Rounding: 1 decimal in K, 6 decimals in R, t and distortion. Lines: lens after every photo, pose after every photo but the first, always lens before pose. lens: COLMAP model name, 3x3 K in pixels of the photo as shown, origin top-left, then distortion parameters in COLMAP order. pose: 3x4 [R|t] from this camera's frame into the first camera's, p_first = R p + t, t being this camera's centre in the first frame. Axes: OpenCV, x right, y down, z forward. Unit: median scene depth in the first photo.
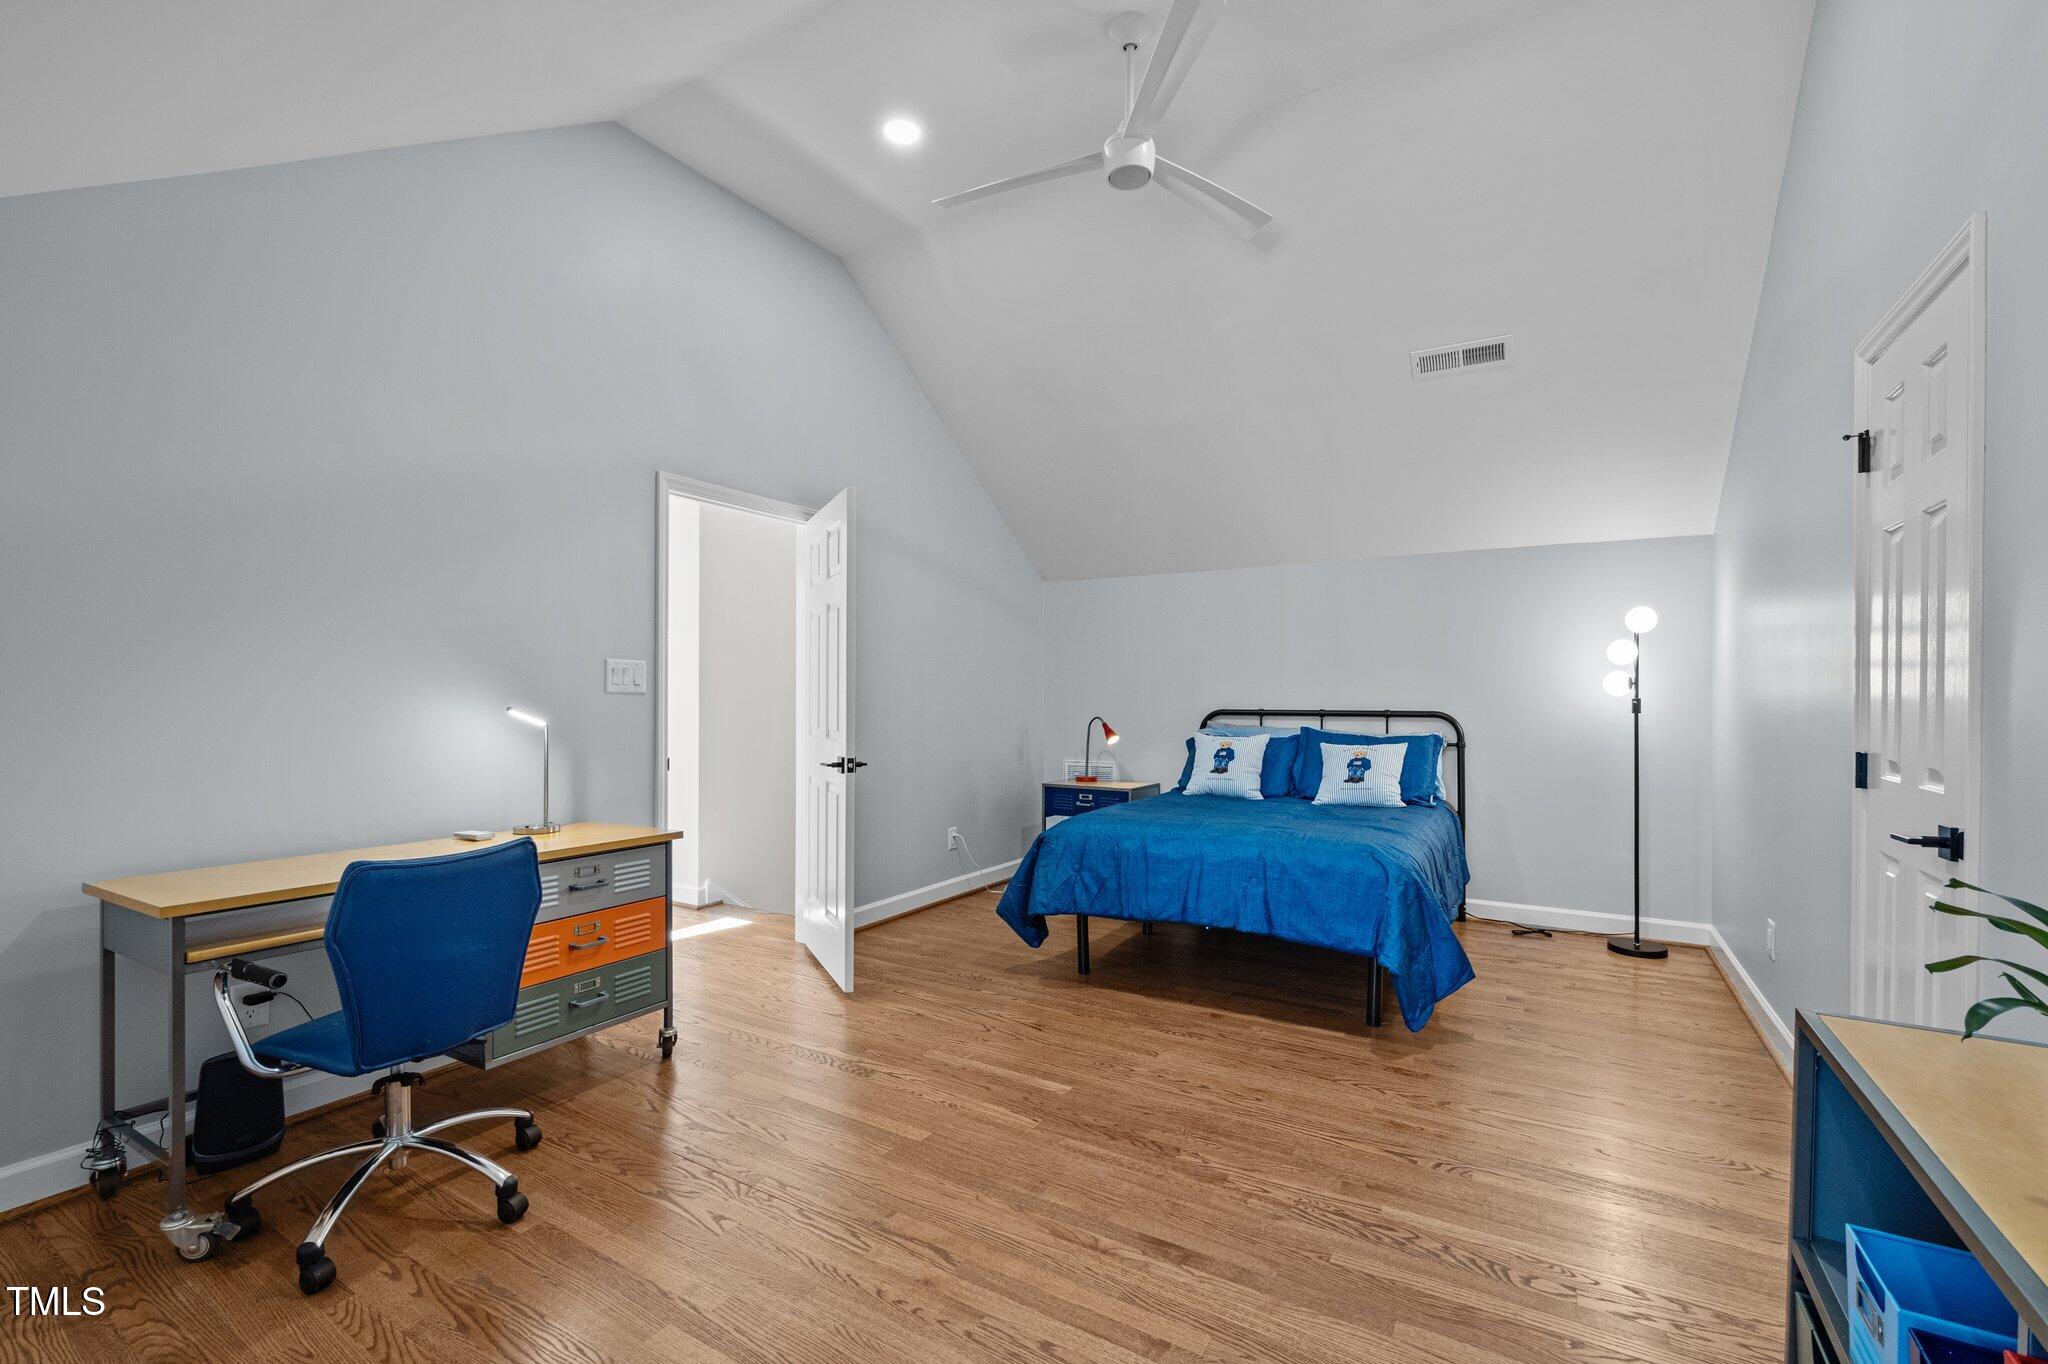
lens RADIAL K [[860.8, 0, 1022.8], [0, 860.8, 687.1], [0, 0, 1]] dist [-0.001679, 0.000166]
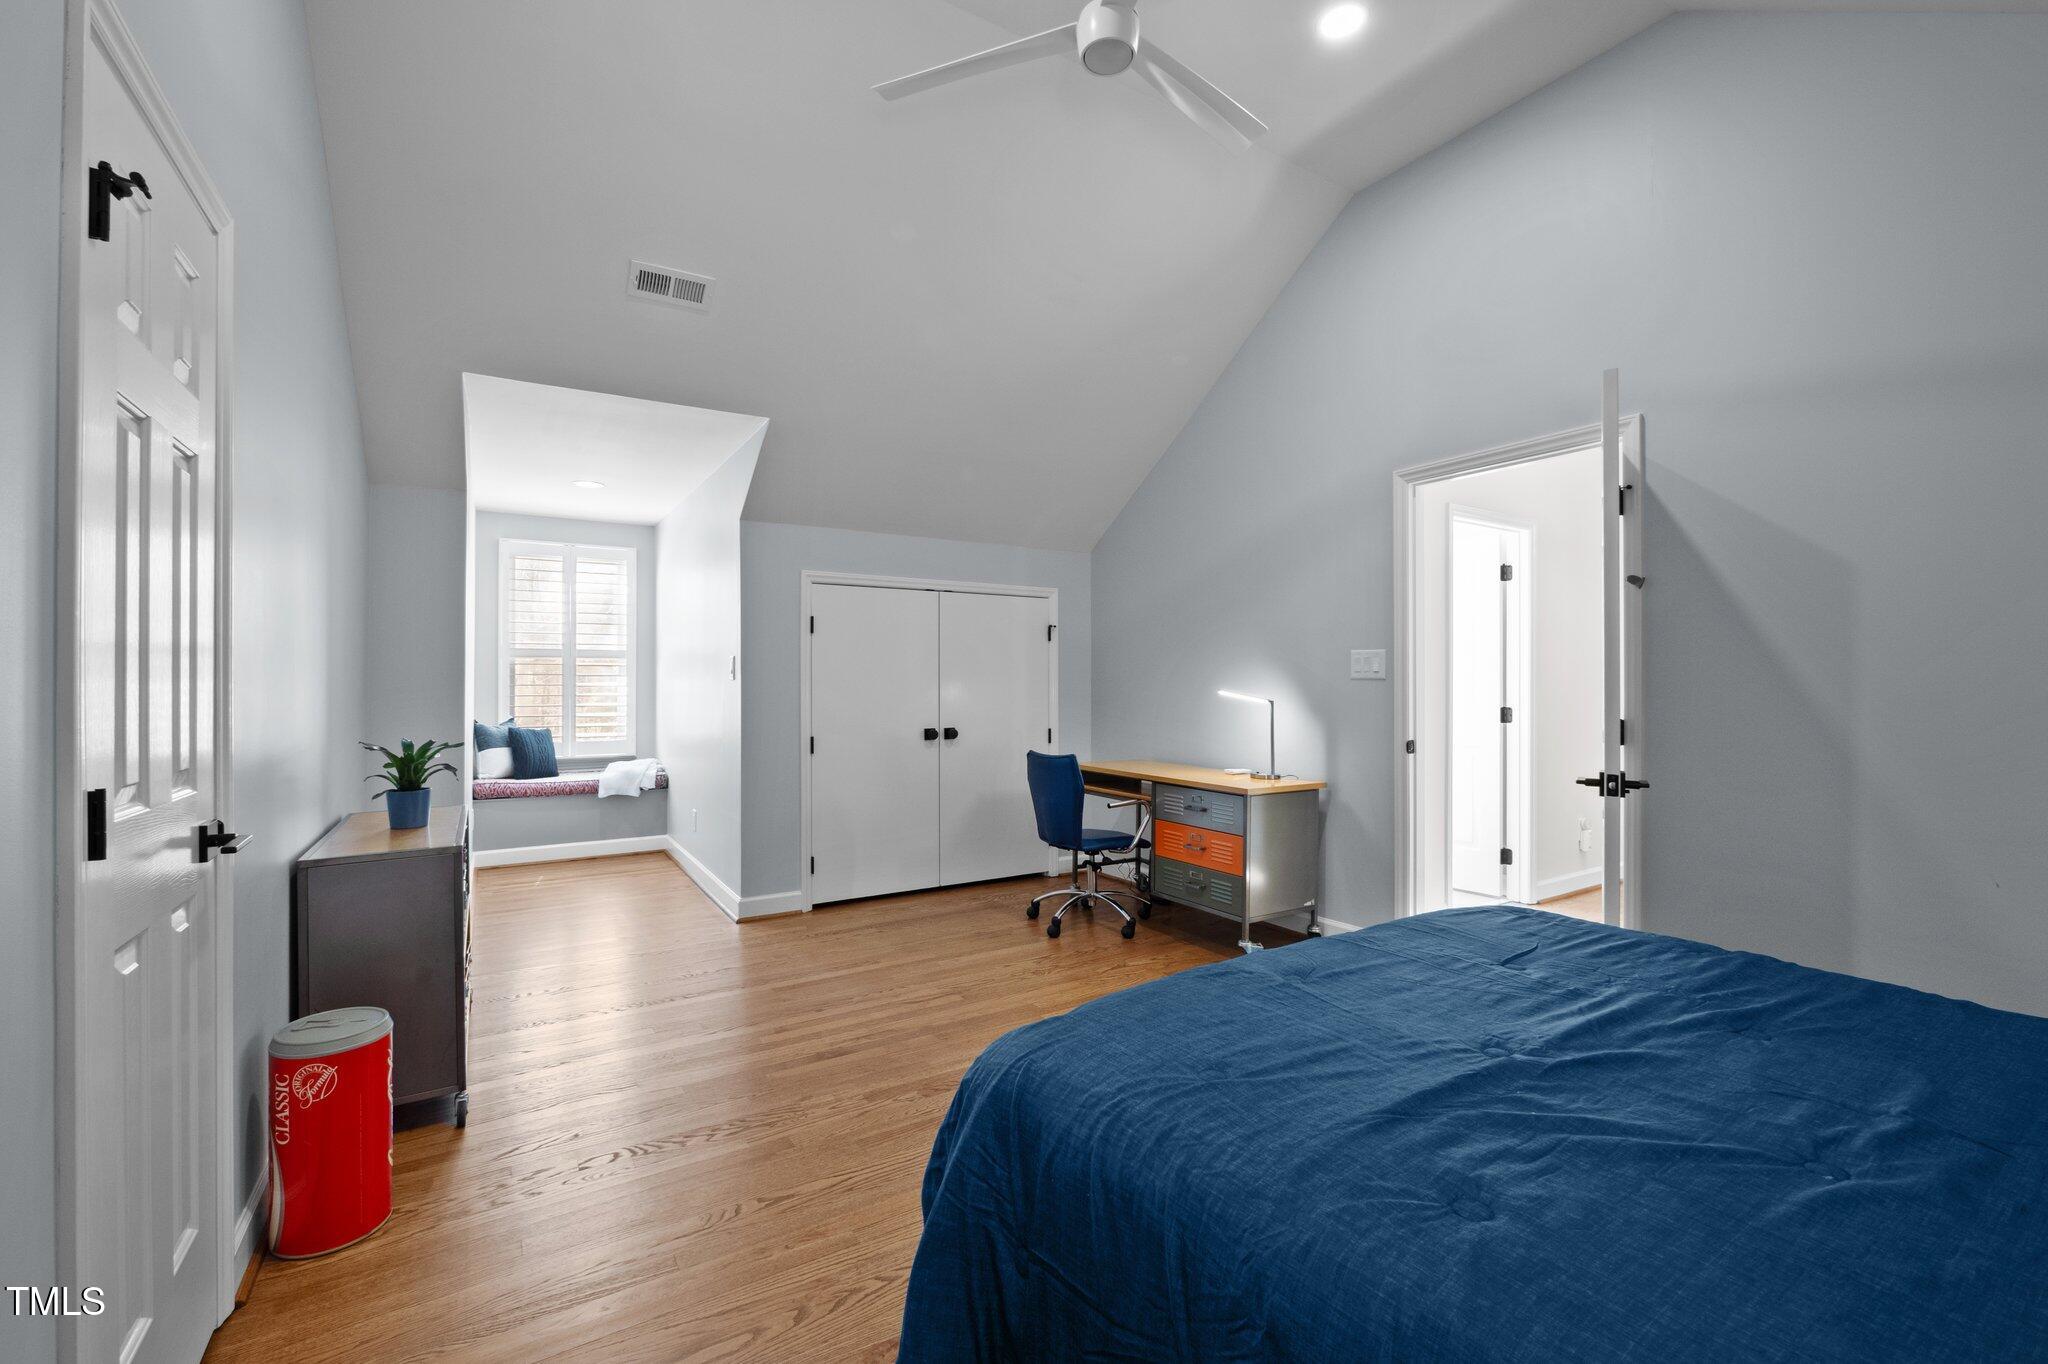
lens RADIAL K [[860.8, 0, 1022.8], [0, 860.8, 687.1], [0, 0, 1]] dist [-0.001679, 0.000166]
pose [[-0.444146, 0.005637, -0.895937, 1.140472], [0.005110, 0.999980, 0.003759, 0.015507], [0.895940, -0.002909, -0.444166, 1.654445]]
